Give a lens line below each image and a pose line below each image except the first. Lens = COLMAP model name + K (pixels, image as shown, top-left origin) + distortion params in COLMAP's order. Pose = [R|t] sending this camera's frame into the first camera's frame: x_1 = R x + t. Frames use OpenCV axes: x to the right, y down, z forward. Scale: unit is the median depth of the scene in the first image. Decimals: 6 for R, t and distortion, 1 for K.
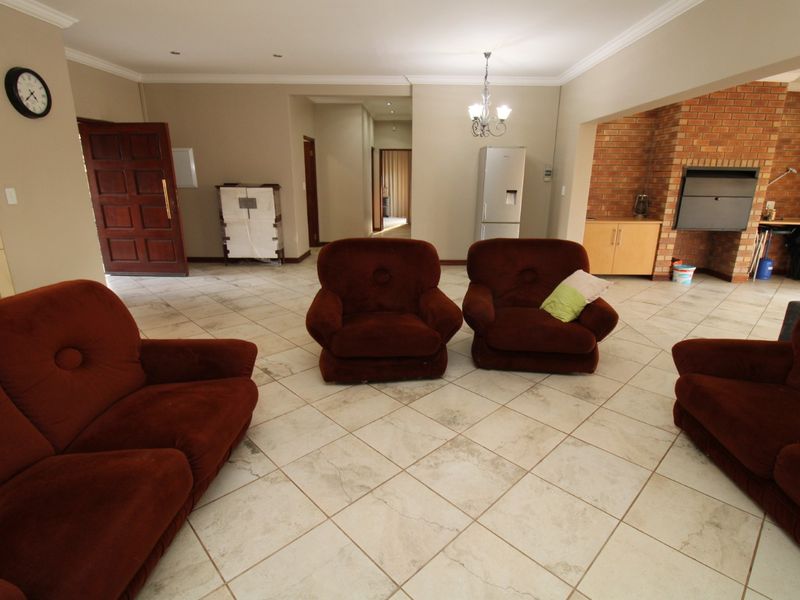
lens RADIAL K [[419.5, 0, 400.0], [0, 419.5, 298.3], [0, 0, 1]] dist [-0.011686, -0.005444]
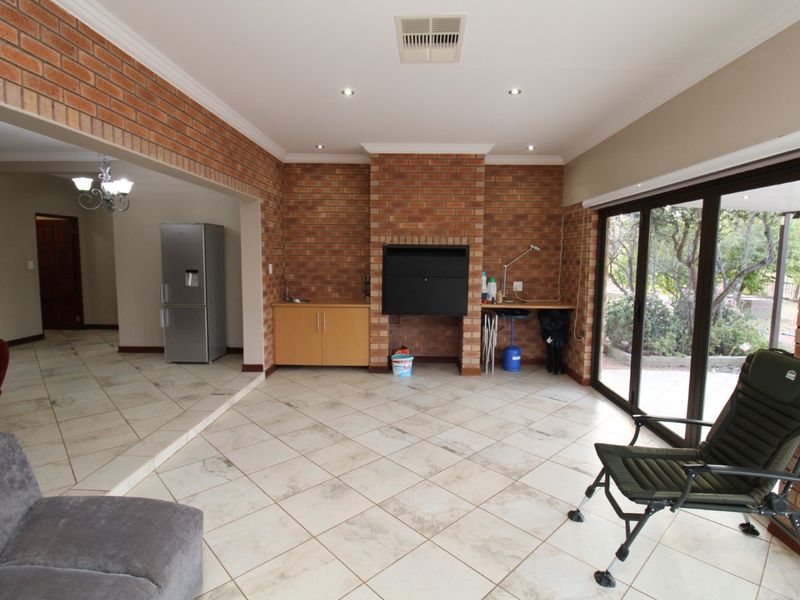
lens RADIAL K [[419.5, 0, 400.7], [0, 419.5, 301.4], [0, 0, 1]] dist [-0.011686, -0.005444]
pose [[0.999991, 0.004214, 0.000249, 0.694997], [-0.004108, 0.985083, -0.172031, -0.039708], [-0.000970, 0.172029, 0.985091, 0.128302]]
